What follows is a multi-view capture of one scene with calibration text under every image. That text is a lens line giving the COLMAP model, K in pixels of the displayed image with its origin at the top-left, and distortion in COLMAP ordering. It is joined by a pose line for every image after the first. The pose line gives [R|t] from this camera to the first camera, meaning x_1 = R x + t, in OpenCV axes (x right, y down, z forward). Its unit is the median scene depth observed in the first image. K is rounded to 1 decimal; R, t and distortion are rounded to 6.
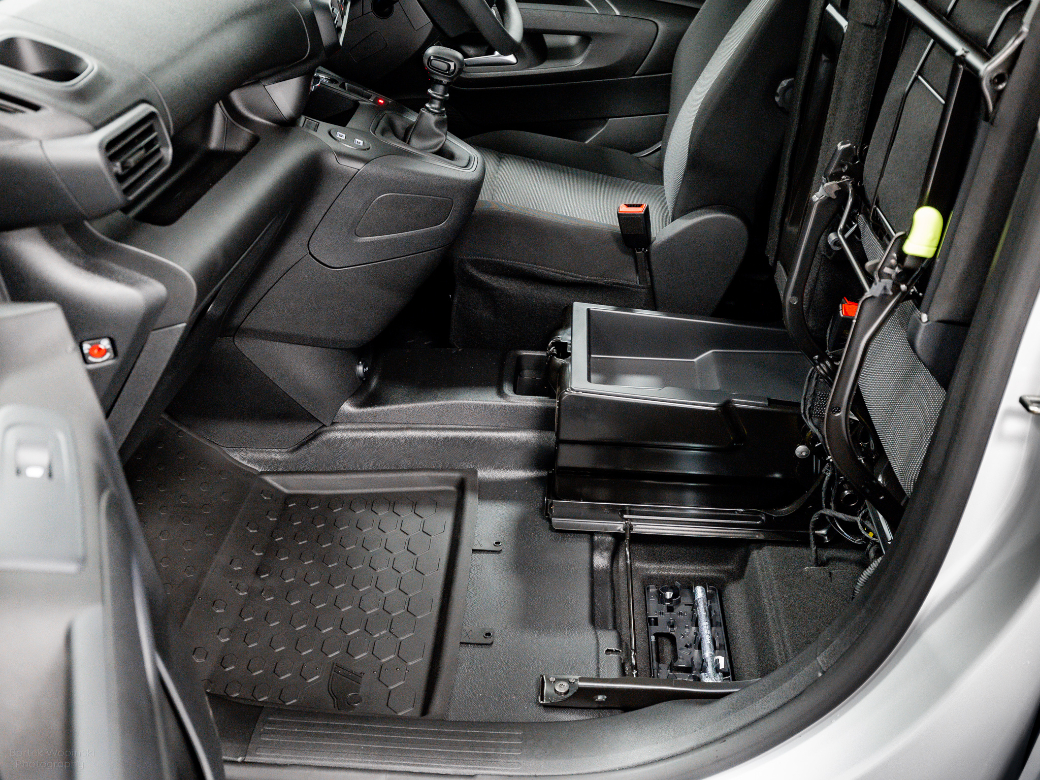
lens RADIAL K [[1049.7, 0, 520.0], [0, 1049.7, 390.0], [0, 0, 1]] dist [0.006679, 0.010773]
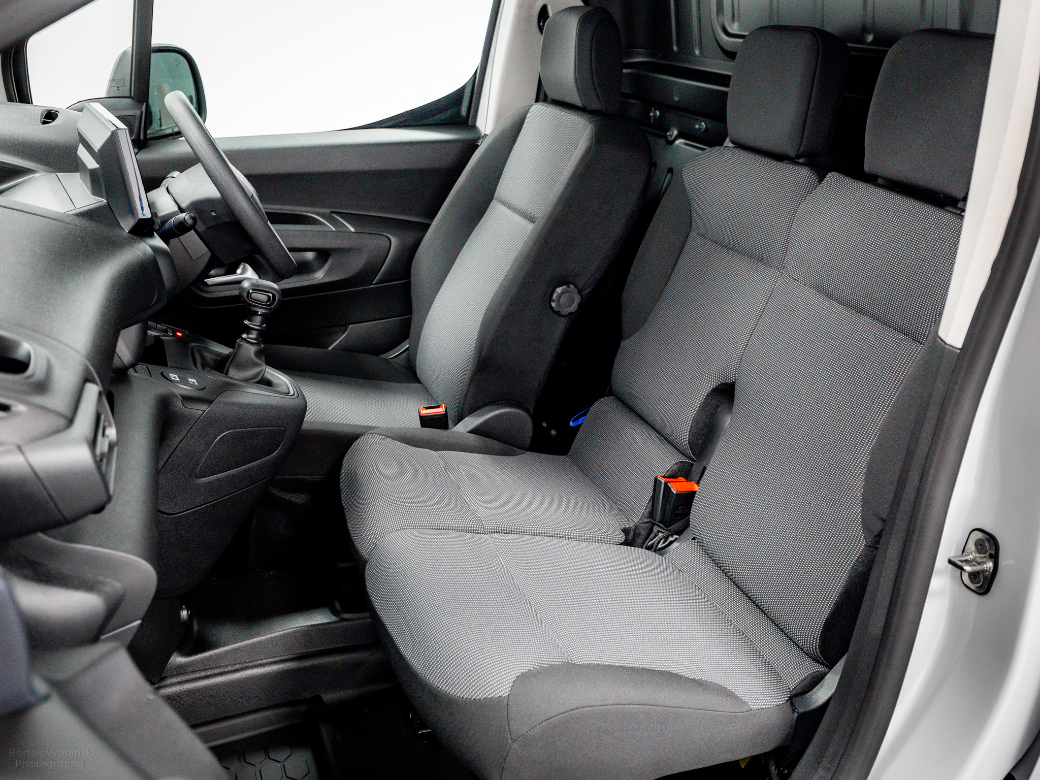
lens RADIAL K [[987.8, 0, 520.0], [0, 987.8, 390.0], [0, 0, 1]] dist [-0.047947, 0.001331]
pose [[0.926340, -0.099304, 0.363363, -0.186155], [0.156281, 0.979005, -0.130862, -0.058716], [-0.342739, 0.178010, 0.922411, 0.063935]]
